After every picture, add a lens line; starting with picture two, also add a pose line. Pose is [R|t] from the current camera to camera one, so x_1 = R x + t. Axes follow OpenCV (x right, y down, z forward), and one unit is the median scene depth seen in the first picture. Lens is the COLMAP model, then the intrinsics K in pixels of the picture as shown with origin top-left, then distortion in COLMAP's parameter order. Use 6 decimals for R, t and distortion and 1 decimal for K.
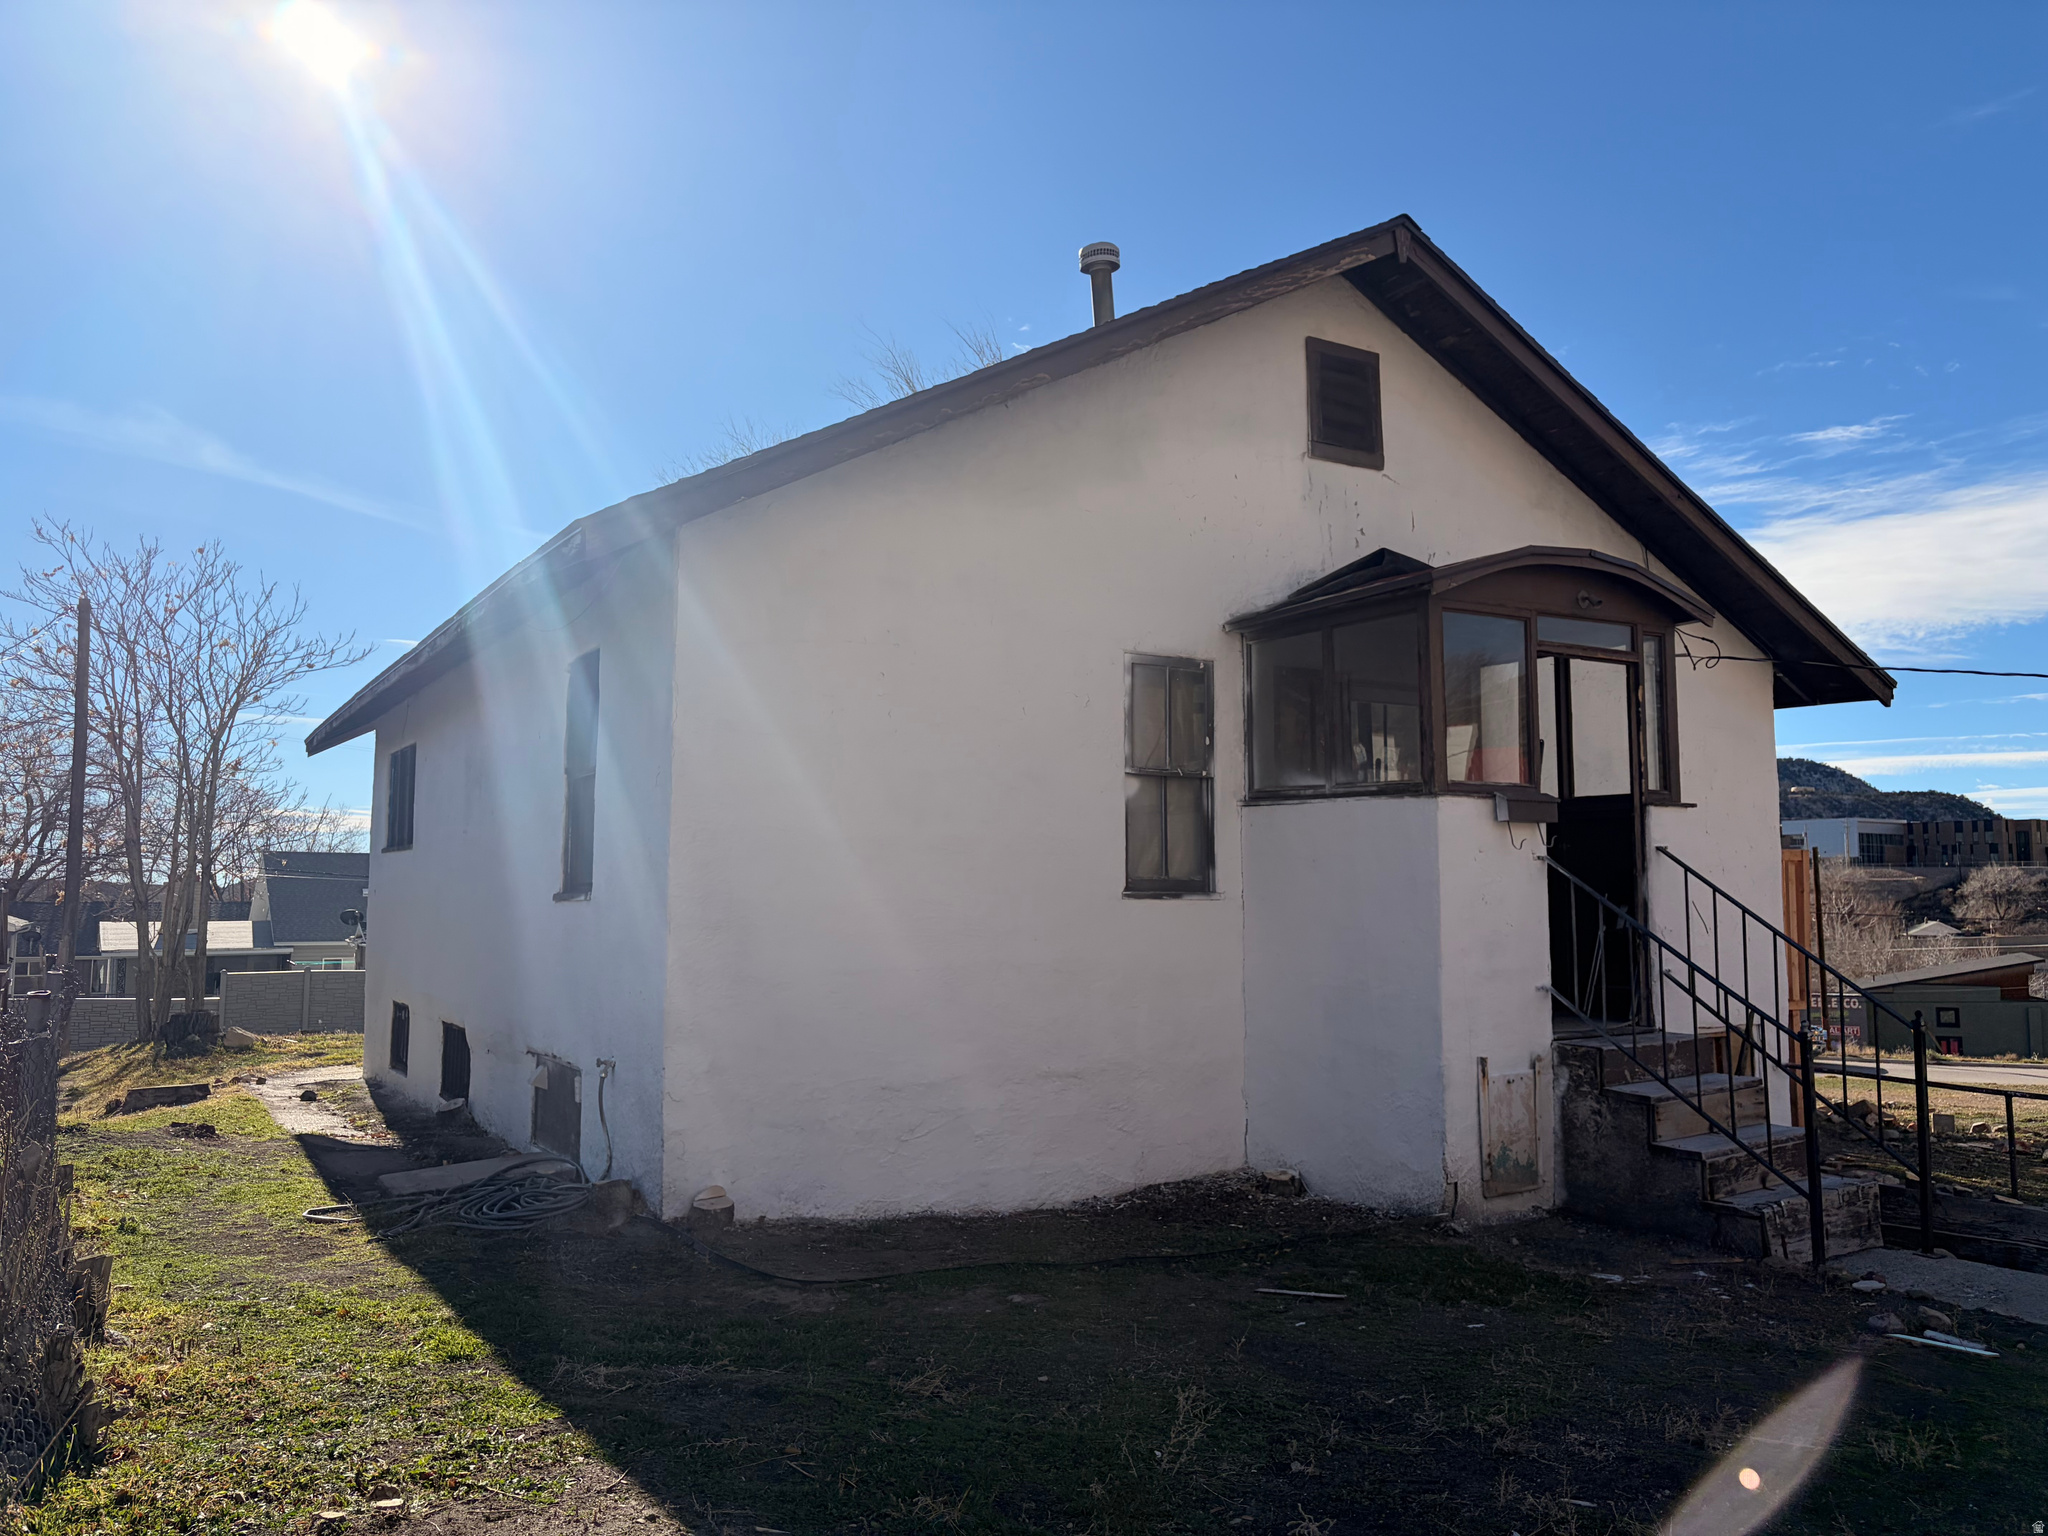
lens RADIAL K [[1560.0, 0, 1030.3], [0, 1560.0, 756.8], [0, 0, 1]] dist [0.003572, 0.005707]
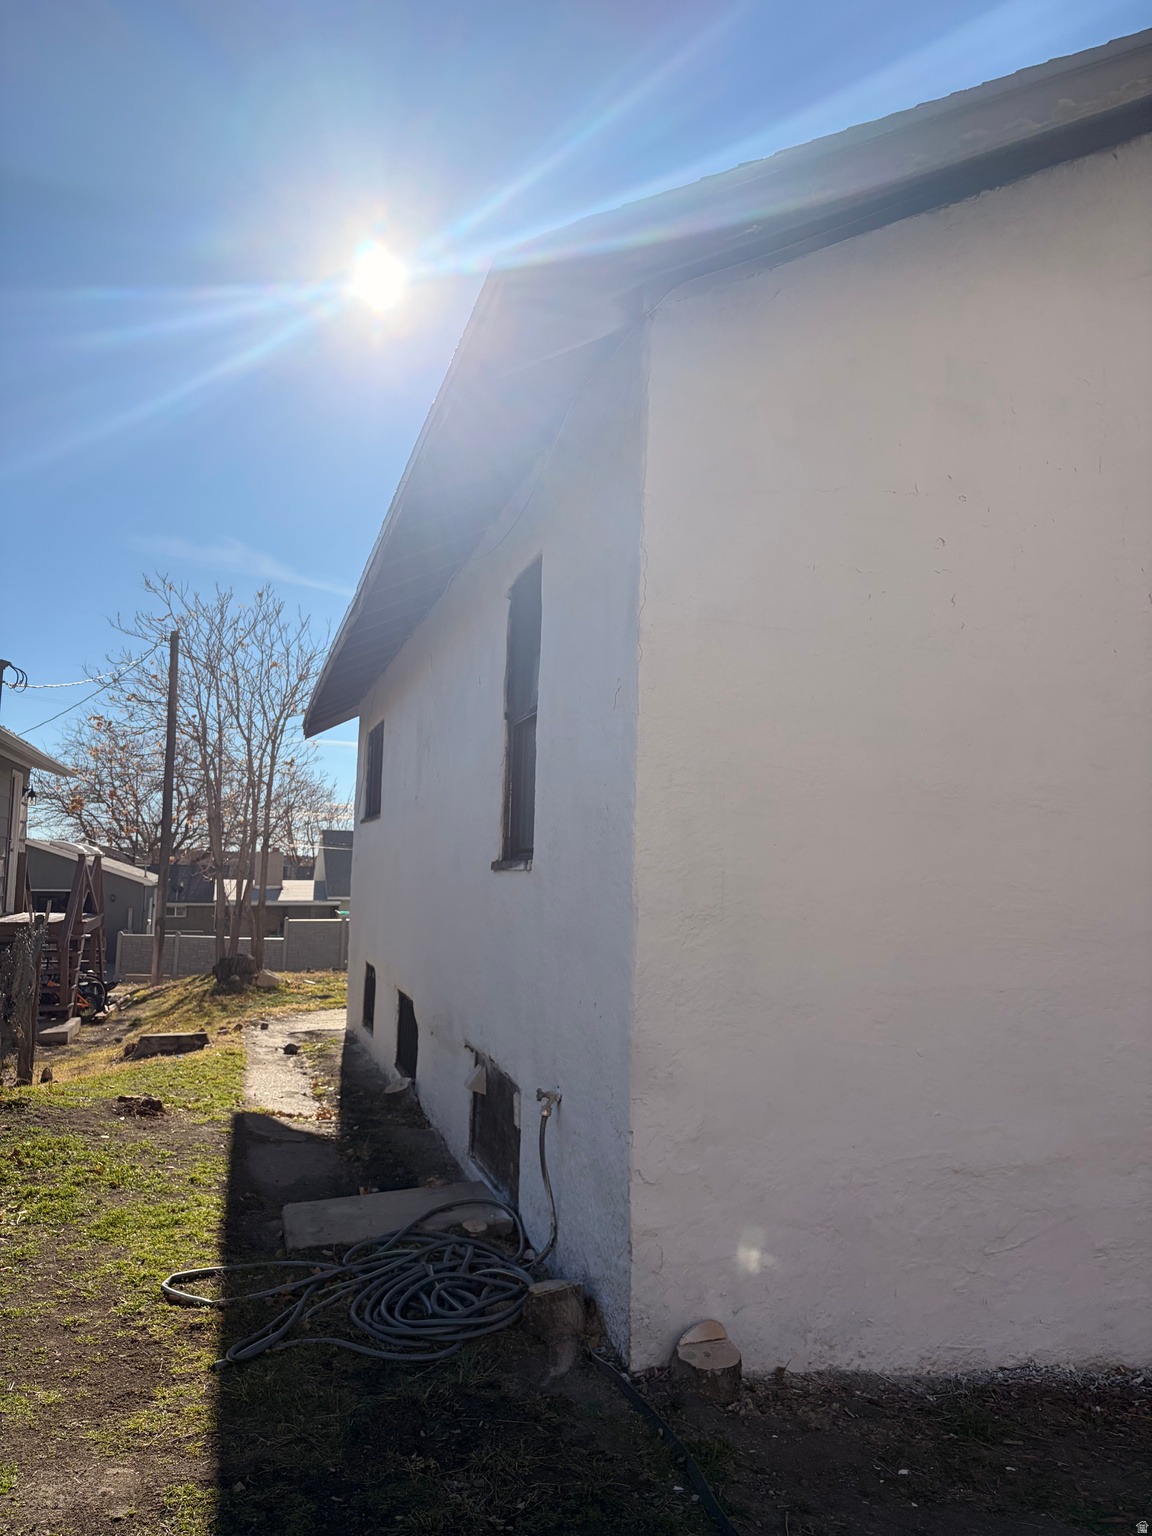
lens RADIAL K [[1154.8, 0, 575.0], [0, 1154.8, 704.1], [0, 0, 1]] dist [0.039385, -0.002503]
pose [[0.967853, -0.017544, -0.250904, -0.106772], [0.004067, 0.998525, -0.054133, 0.037958], [0.251483, 0.051372, 0.966497, 0.415239]]
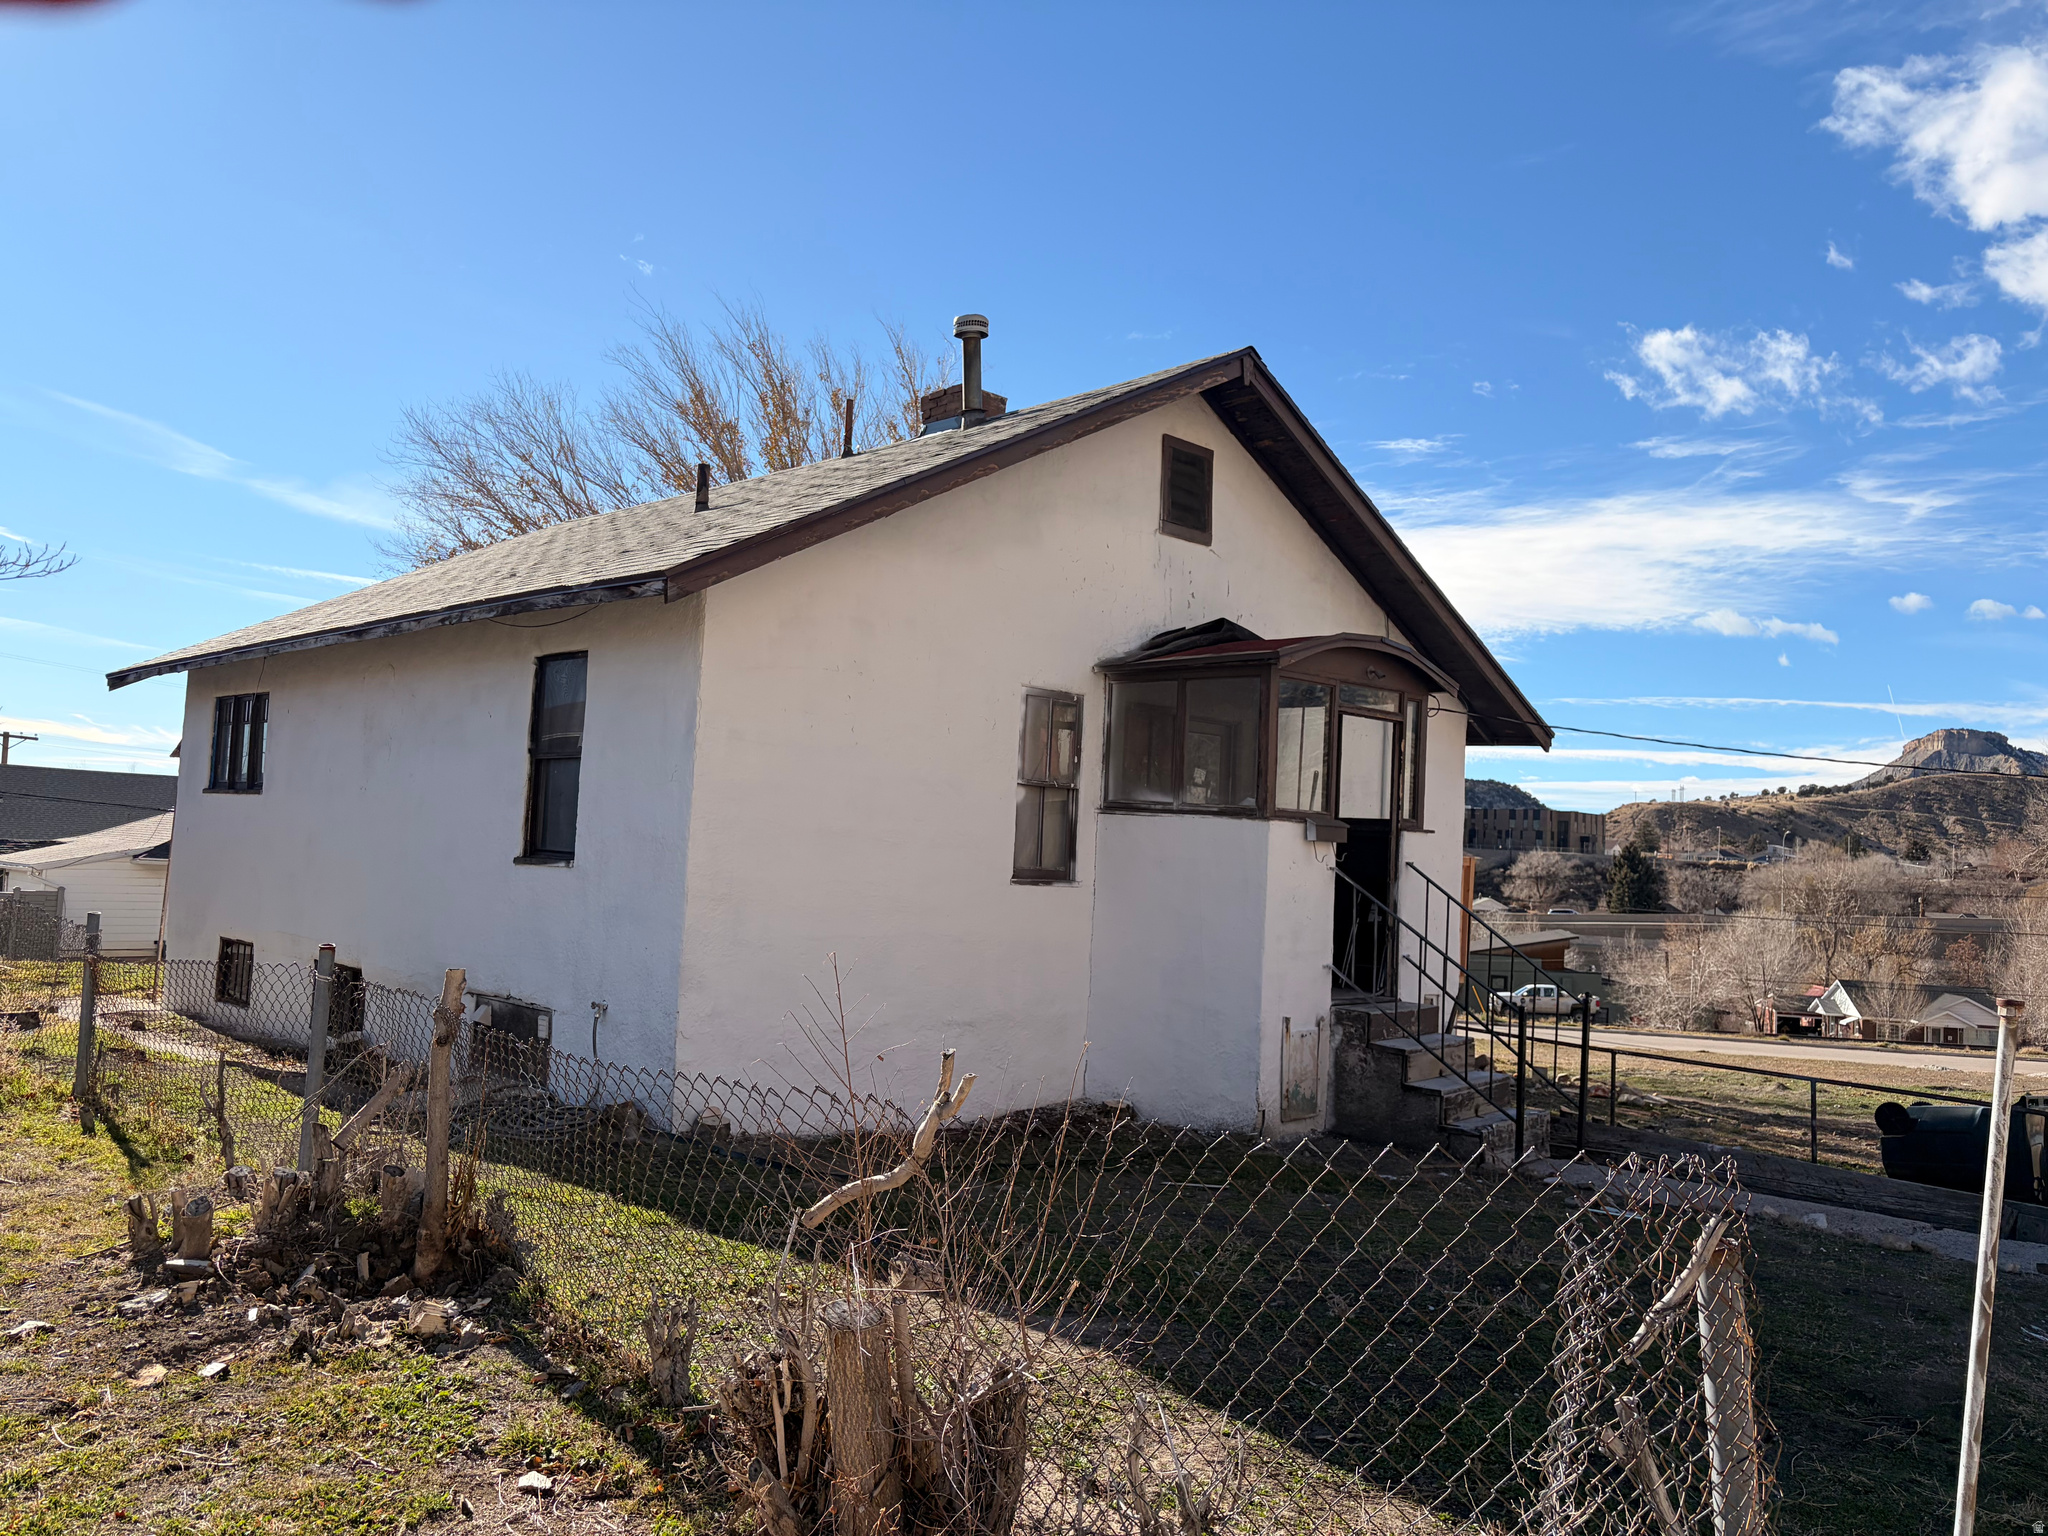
lens RADIAL K [[1539.8, 0, 1018.6], [0, 1539.8, 779.3], [0, 0, 1]] dist [0.039385, -0.002503]
pose [[0.973034, 0.057200, 0.223458, -0.206301], [-0.067626, 0.996937, 0.039281, -0.039831], [-0.220527, -0.053333, 0.973922, -0.190226]]
